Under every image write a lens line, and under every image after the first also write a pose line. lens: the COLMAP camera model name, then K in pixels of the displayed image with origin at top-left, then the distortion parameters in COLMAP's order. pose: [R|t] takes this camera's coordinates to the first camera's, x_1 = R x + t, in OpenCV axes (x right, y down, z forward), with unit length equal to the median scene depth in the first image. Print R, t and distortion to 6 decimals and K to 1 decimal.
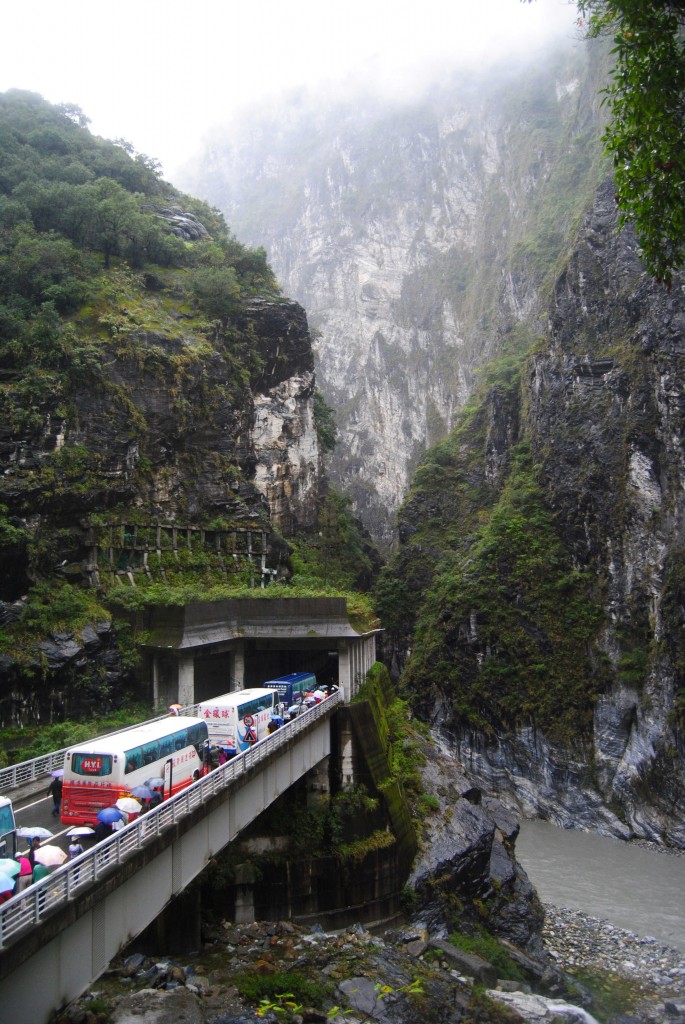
lens RADIAL K [[811.8, 0, 342.5], [0, 811.8, 512.0], [0, 0, 1]] dist [-0.085777, 0.013469]
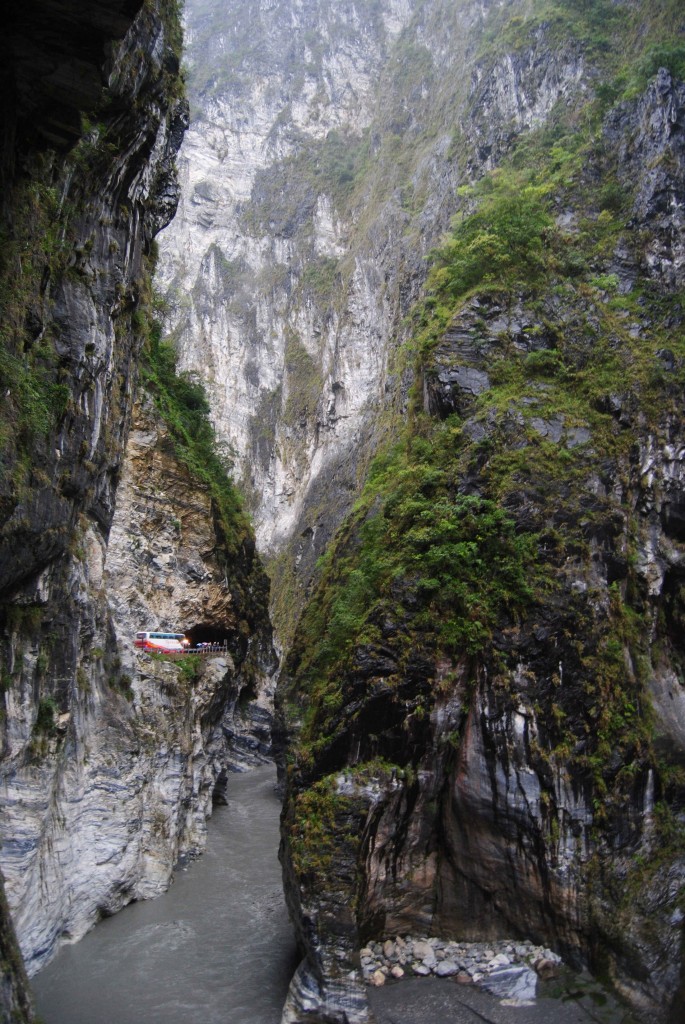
lens RADIAL K [[811.8, 0, 342.5], [0, 811.8, 512.0], [0, 0, 1]] dist [-0.085777, 0.013469]
pose [[0.958649, 0.059866, 0.278223, -0.032815], [-0.048007, 0.997632, -0.049246, 0.047494], [-0.280512, 0.033853, 0.959253, 0.307072]]
